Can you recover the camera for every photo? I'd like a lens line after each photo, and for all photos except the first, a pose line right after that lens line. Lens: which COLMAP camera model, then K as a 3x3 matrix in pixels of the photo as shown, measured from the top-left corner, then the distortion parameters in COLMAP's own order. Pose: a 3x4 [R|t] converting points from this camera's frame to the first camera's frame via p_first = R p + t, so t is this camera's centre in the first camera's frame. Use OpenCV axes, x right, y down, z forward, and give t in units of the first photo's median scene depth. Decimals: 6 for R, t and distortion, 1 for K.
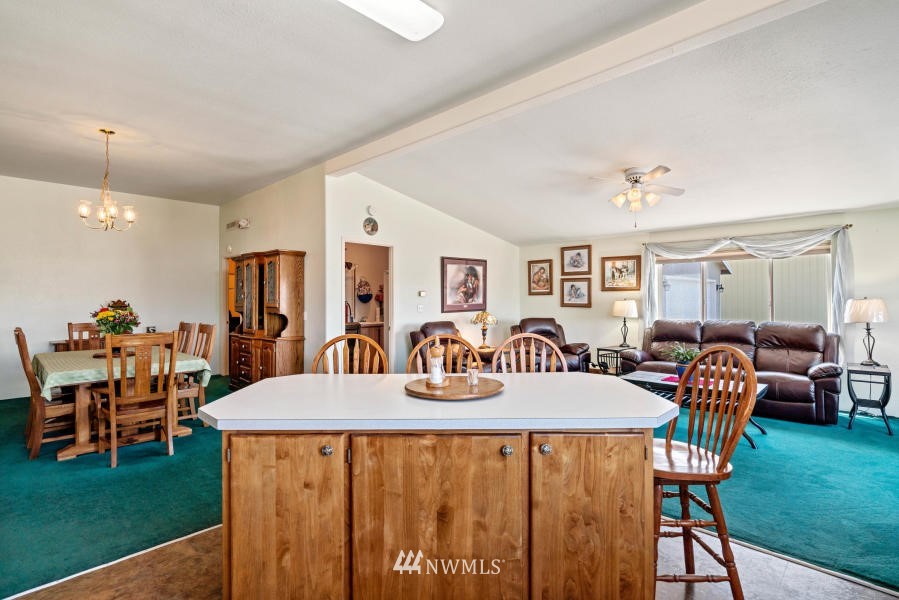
lens RADIAL K [[445.8, 0, 450.4], [0, 445.8, 296.6], [0, 0, 1]] dist [0.001214, 0.000690]
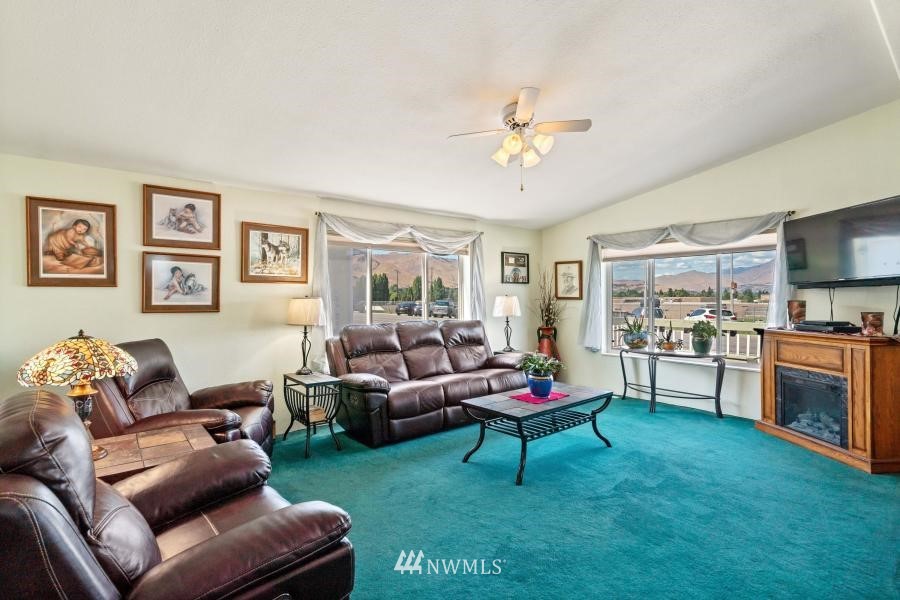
lens RADIAL K [[446.3, 0, 450.9], [0, 446.3, 296.6], [0, 0, 1]] dist [0.001214, 0.000690]
pose [[0.113632, 0.002949, 0.993519, -0.185743], [-0.004383, 0.999987, -0.002467, 0.006220], [-0.993513, -0.004075, 0.113643, 0.674478]]
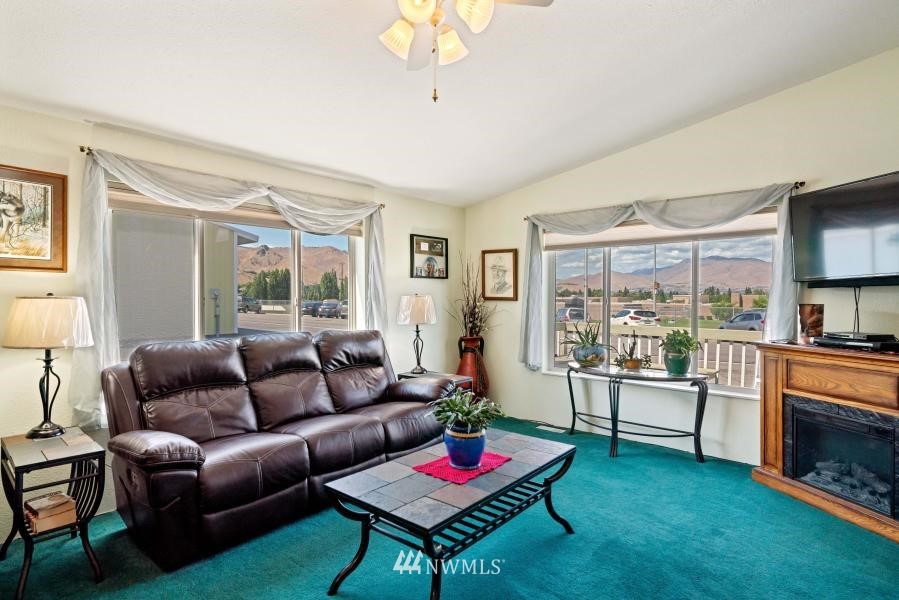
lens RADIAL K [[481.4, 0, 444.3], [0, 481.4, 301.8], [0, 0, 1]] dist [0.000791, 0.000243]
pose [[-0.051130, -0.010261, 0.998639, 0.007687], [-0.009394, 0.999908, 0.009793, 0.004700], [-0.998648, -0.008881, -0.051222, 0.662317]]
